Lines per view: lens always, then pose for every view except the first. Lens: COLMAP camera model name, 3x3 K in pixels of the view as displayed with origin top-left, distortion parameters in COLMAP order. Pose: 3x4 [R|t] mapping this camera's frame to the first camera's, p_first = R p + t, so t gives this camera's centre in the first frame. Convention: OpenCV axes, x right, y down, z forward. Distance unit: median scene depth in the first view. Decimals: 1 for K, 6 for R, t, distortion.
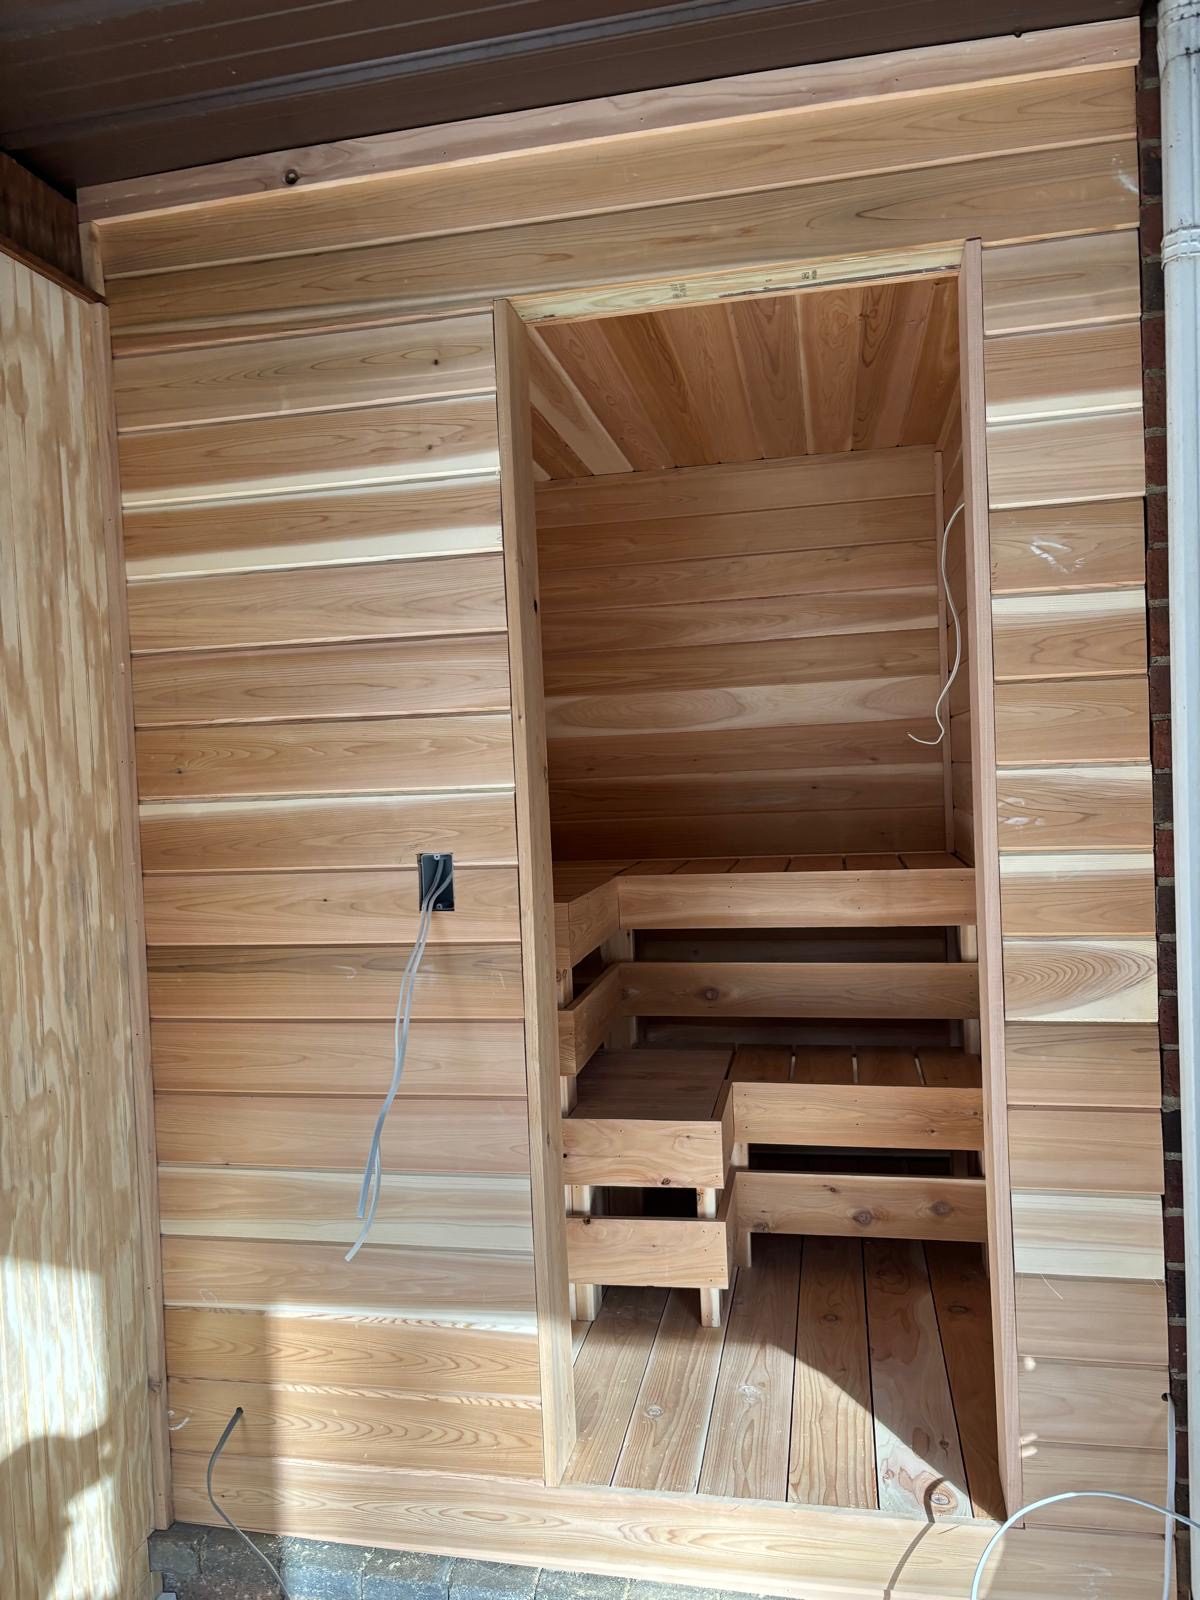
lens RADIAL K [[1157.6, 0, 600.0], [0, 1157.6, 800.0], [0, 0, 1]] dist [-0.004292, -0.001546]
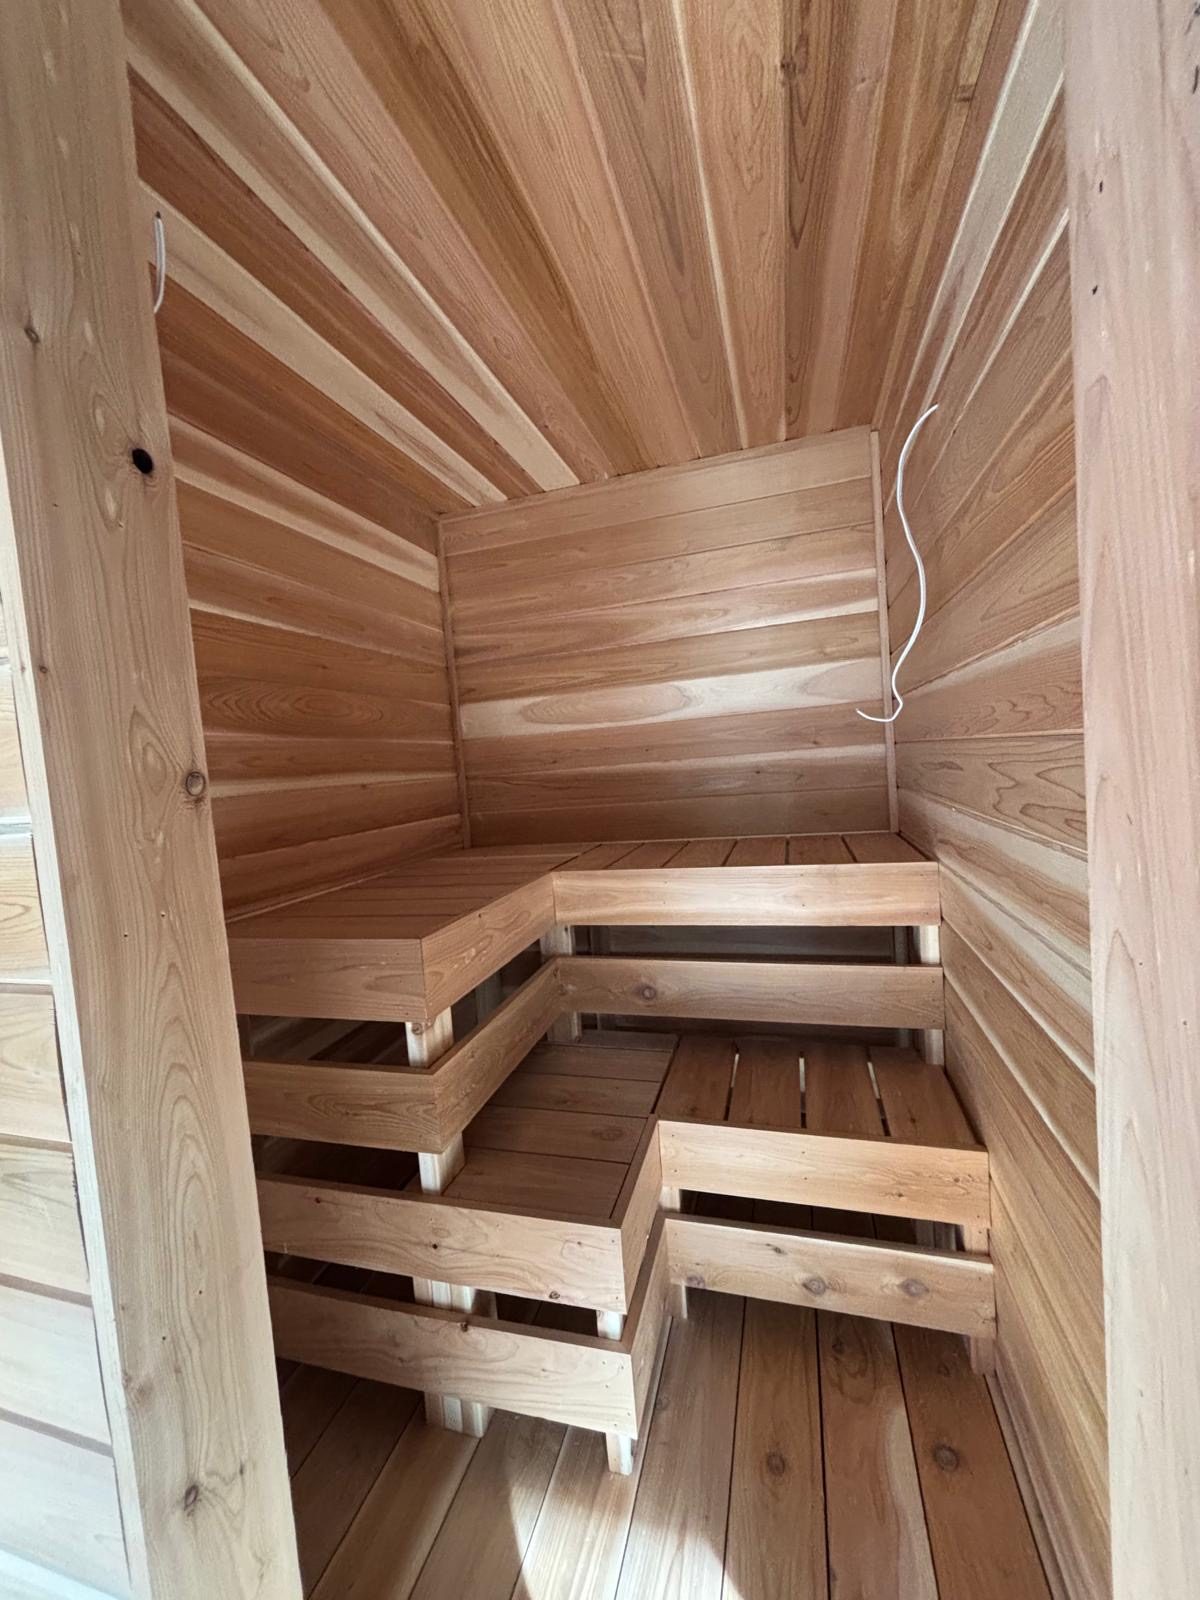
lens RADIAL K [[641.8, 0, 600.0], [0, 641.8, 800.0], [0, 0, 1]] dist [-0.022575, 0.013264]
pose [[0.995328, -0.030707, -0.091541, 0.109409], [0.034112, 0.998774, 0.035878, -0.013222], [0.090327, -0.038833, 0.995155, 0.471749]]
